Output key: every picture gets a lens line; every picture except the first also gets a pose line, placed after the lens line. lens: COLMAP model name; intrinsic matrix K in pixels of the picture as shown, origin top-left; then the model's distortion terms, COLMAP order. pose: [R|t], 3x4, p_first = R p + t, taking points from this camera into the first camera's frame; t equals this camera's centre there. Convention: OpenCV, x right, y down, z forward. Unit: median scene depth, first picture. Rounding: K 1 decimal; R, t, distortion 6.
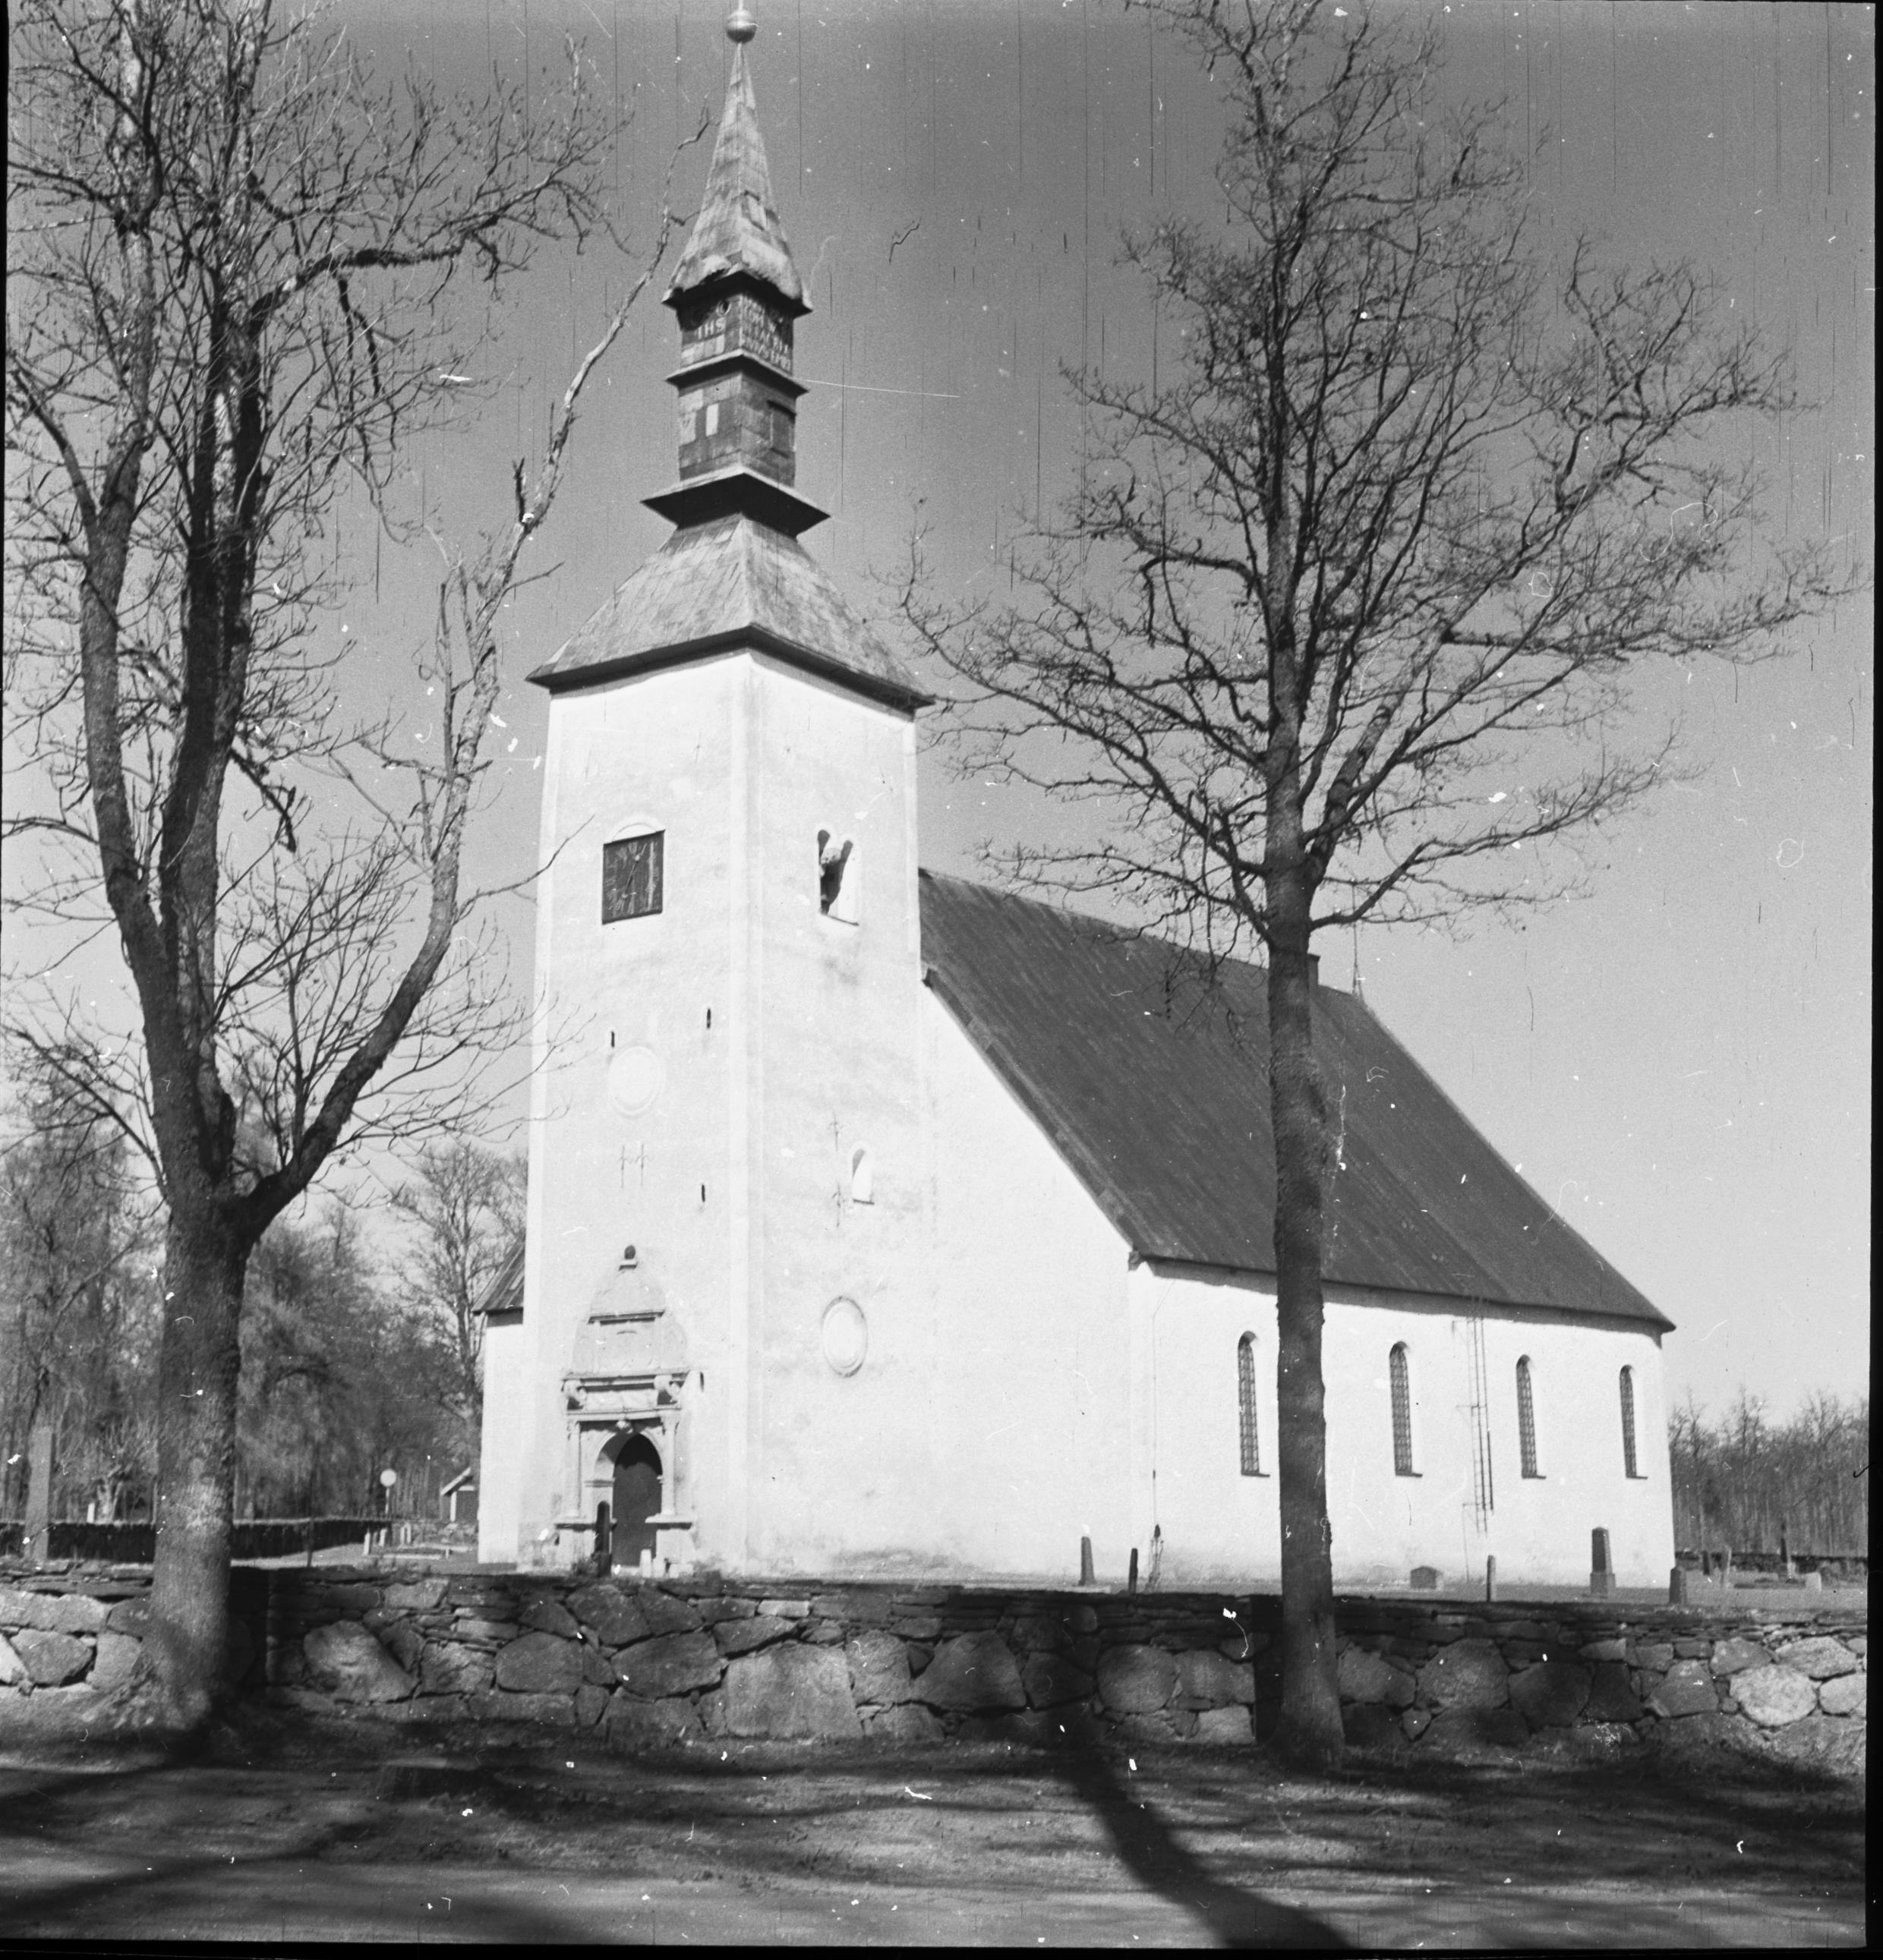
lens RADIAL K [[2330.9, 0, 942.8], [0, 2330.9, 977.2], [0, 0, 1]] dist [-0.007244, -0.070220]
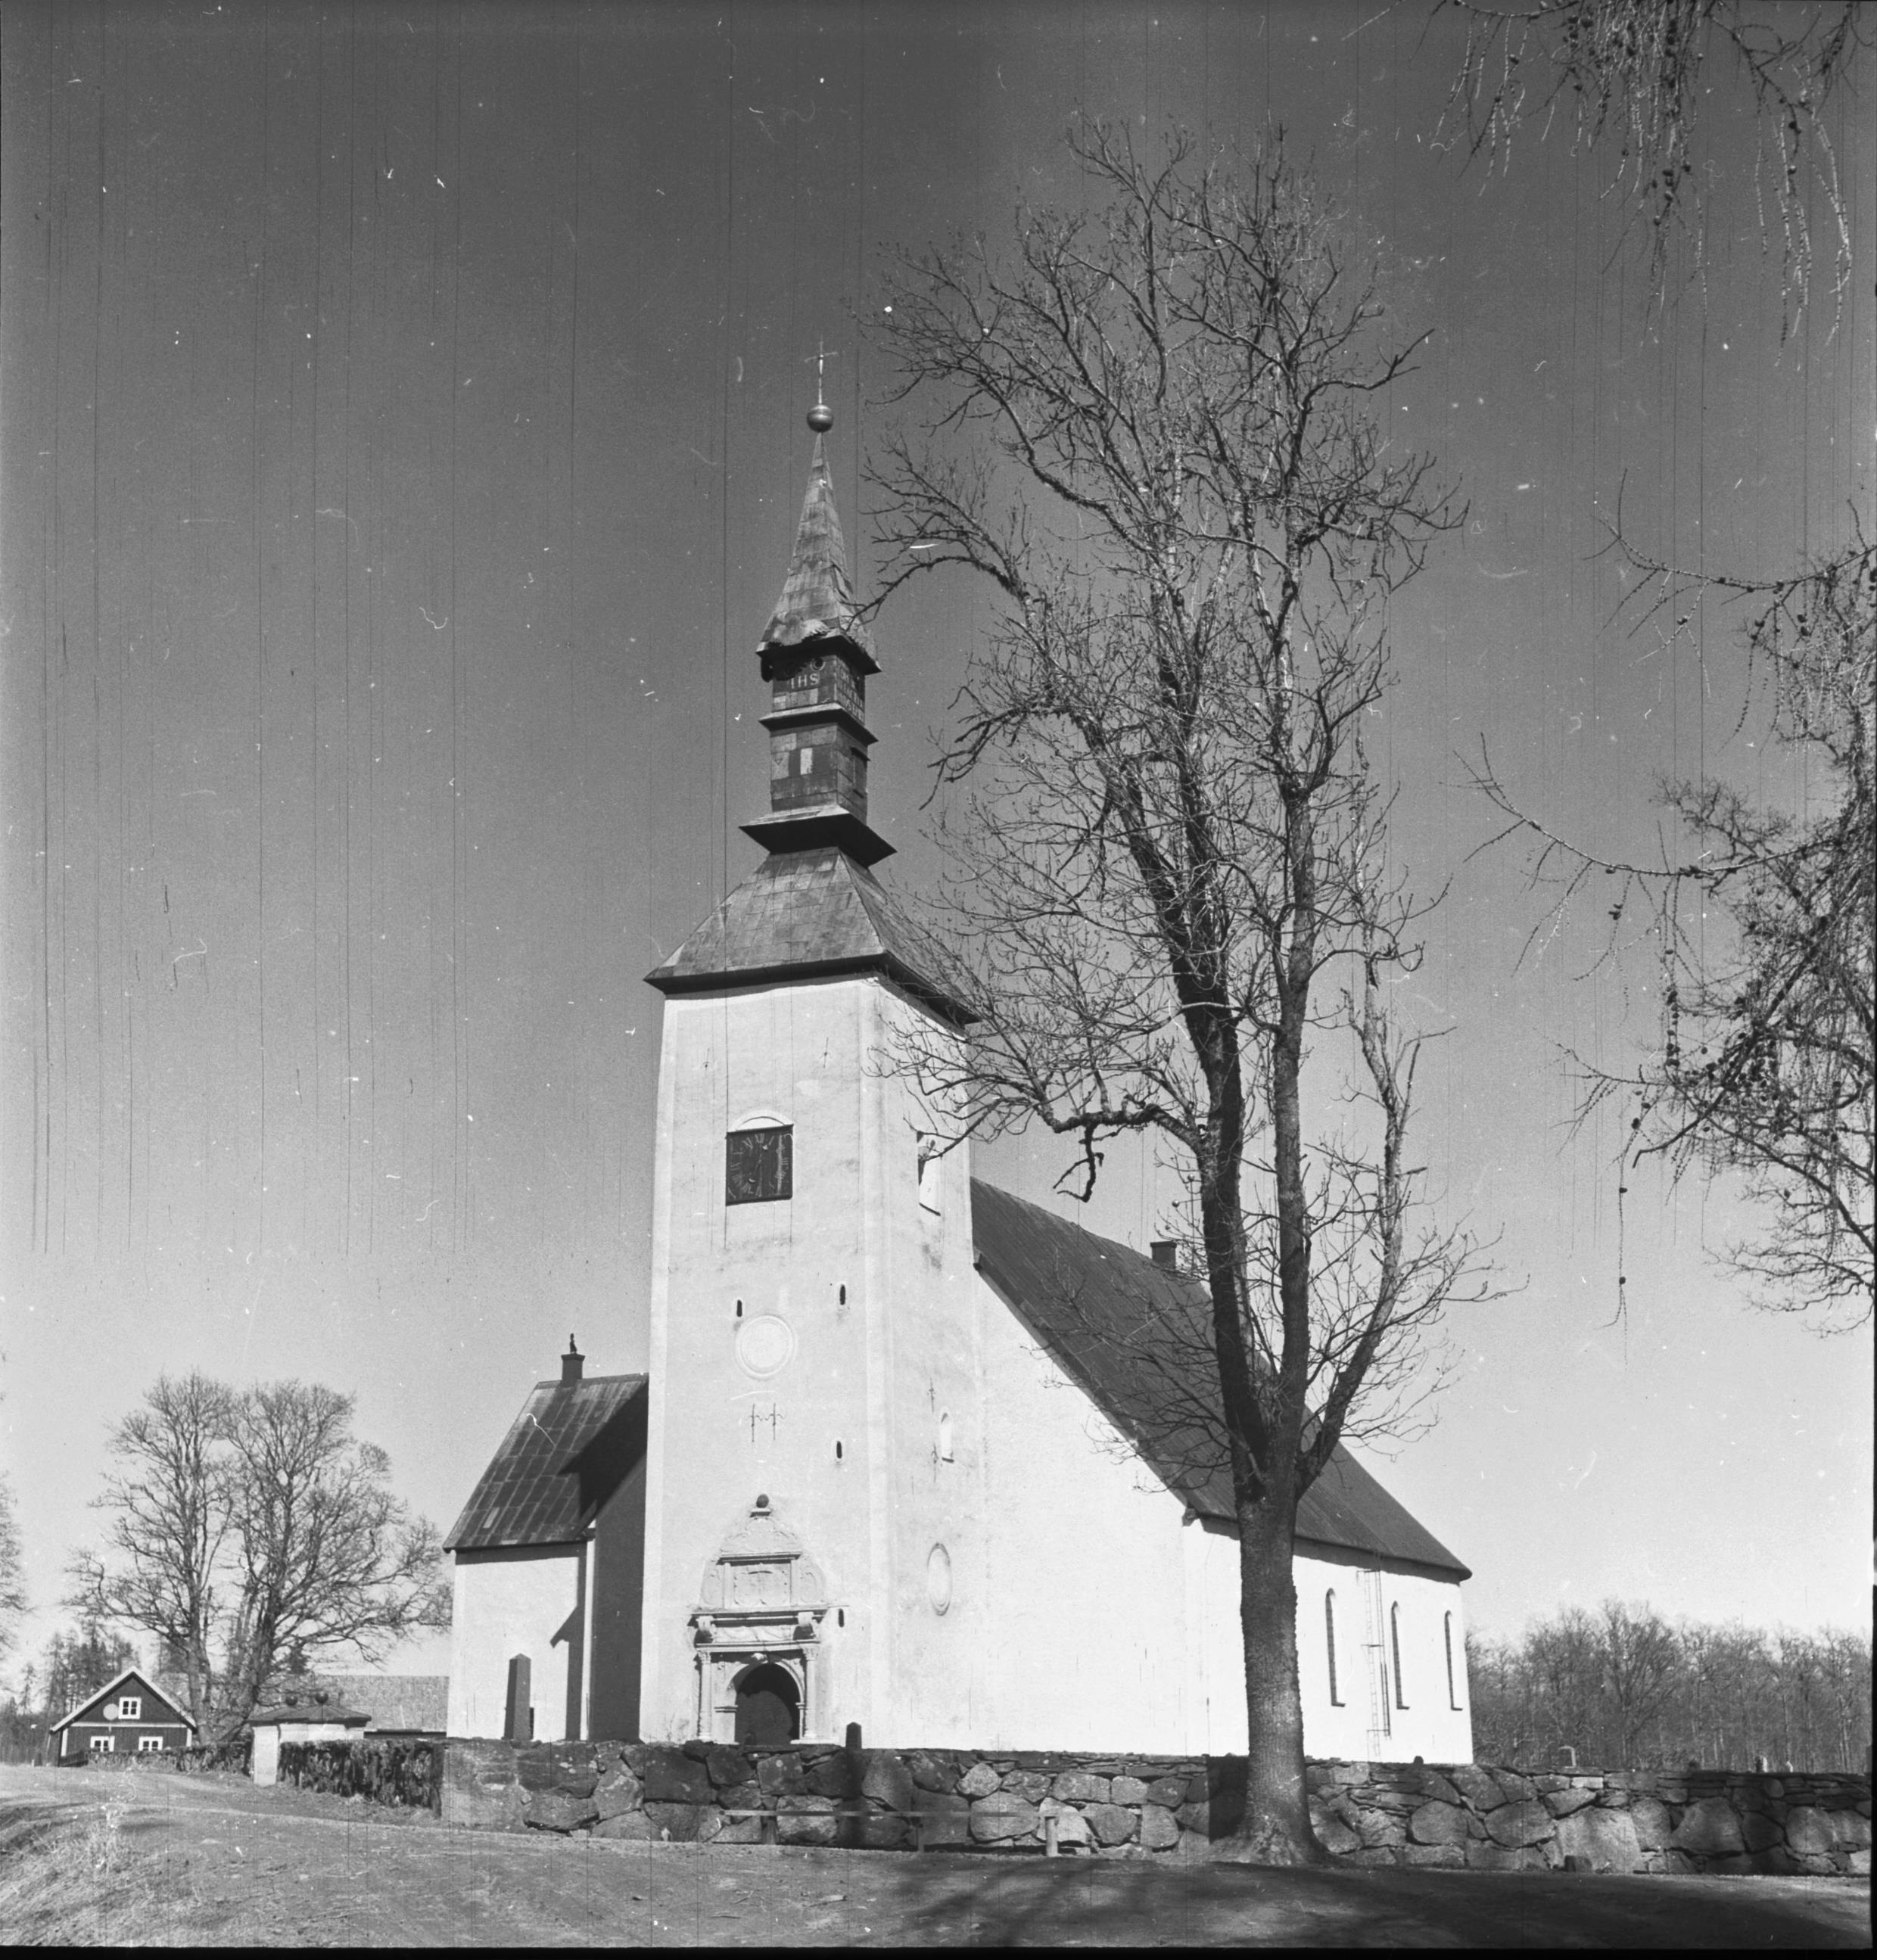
lens RADIAL K [[2285.9, 0, 936.8], [0, 2285.9, 1049.9], [0, 0, 1]] dist [-0.016116, -0.018413]
pose [[0.978929, 0.058898, 0.195521, -0.269130], [-0.044310, 0.995955, -0.078170, -0.015665], [-0.199334, 0.067859, 0.977579, -0.104808]]
